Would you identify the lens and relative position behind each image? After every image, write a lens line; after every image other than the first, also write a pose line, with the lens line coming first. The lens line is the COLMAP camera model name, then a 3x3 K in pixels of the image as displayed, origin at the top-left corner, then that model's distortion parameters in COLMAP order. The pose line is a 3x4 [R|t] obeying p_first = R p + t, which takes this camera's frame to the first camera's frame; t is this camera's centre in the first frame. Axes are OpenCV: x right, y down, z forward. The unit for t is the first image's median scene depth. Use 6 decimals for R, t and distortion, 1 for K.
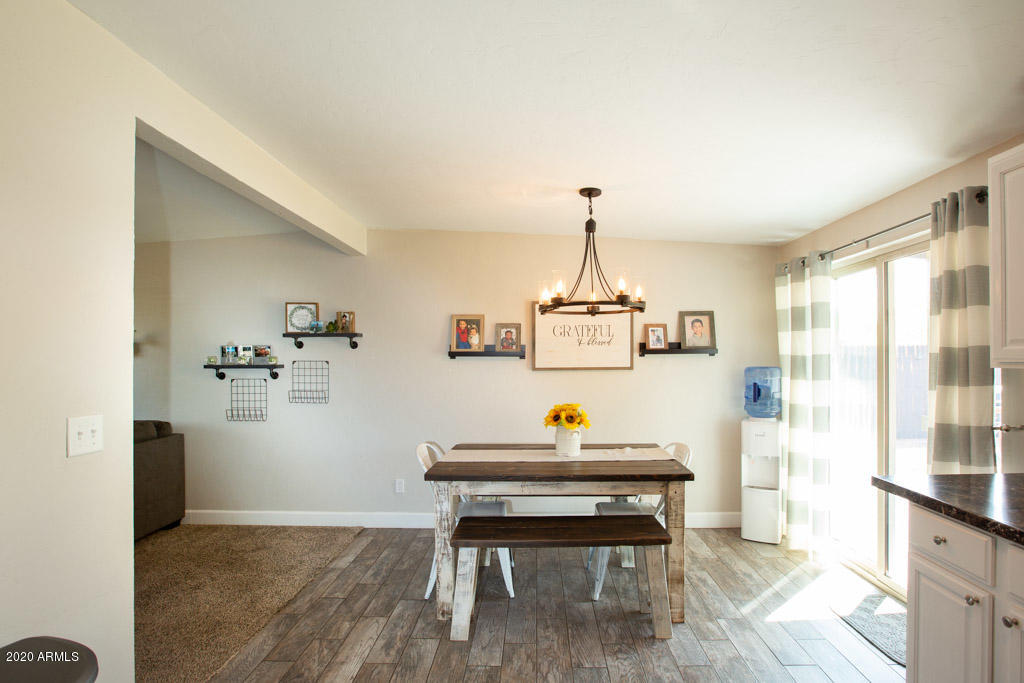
lens RADIAL K [[495.5, 0, 516.2], [0, 495.5, 360.0], [0, 0, 1]] dist [-0.000926, 0.000035]
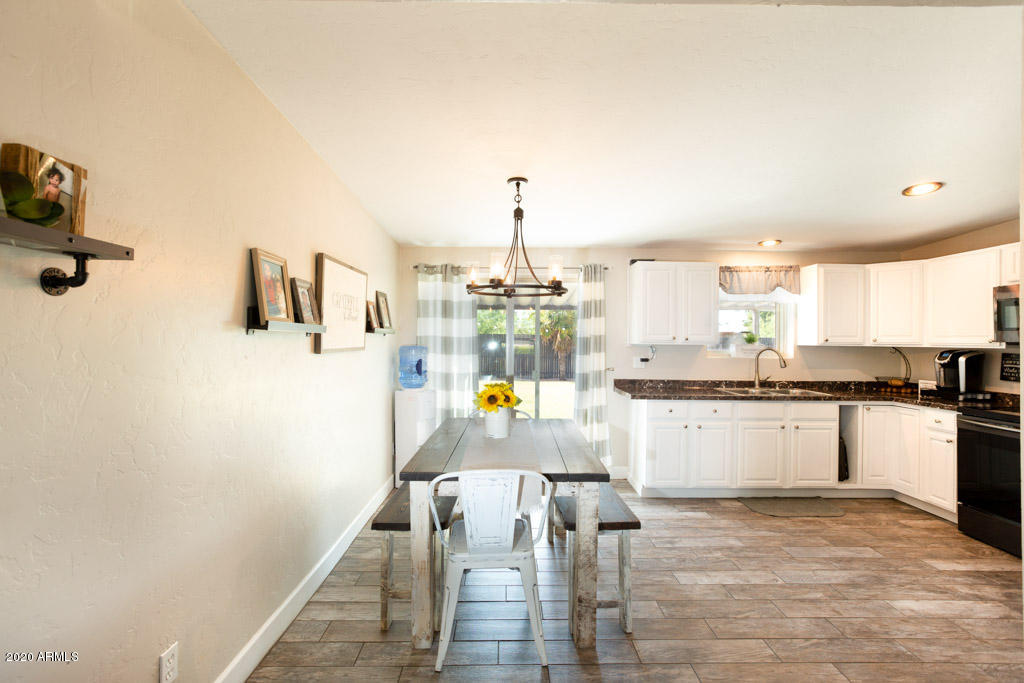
lens RADIAL K [[468.3, 0, 512.0], [0, 468.3, 341.5], [0, 0, 1]] dist [-0.002563, 0.000128]
pose [[-0.040515, -0.000983, 0.999178, -0.627886], [-0.006160, 0.999981, 0.000734, 0.002499], [-0.999160, -0.006125, -0.040520, 0.778063]]
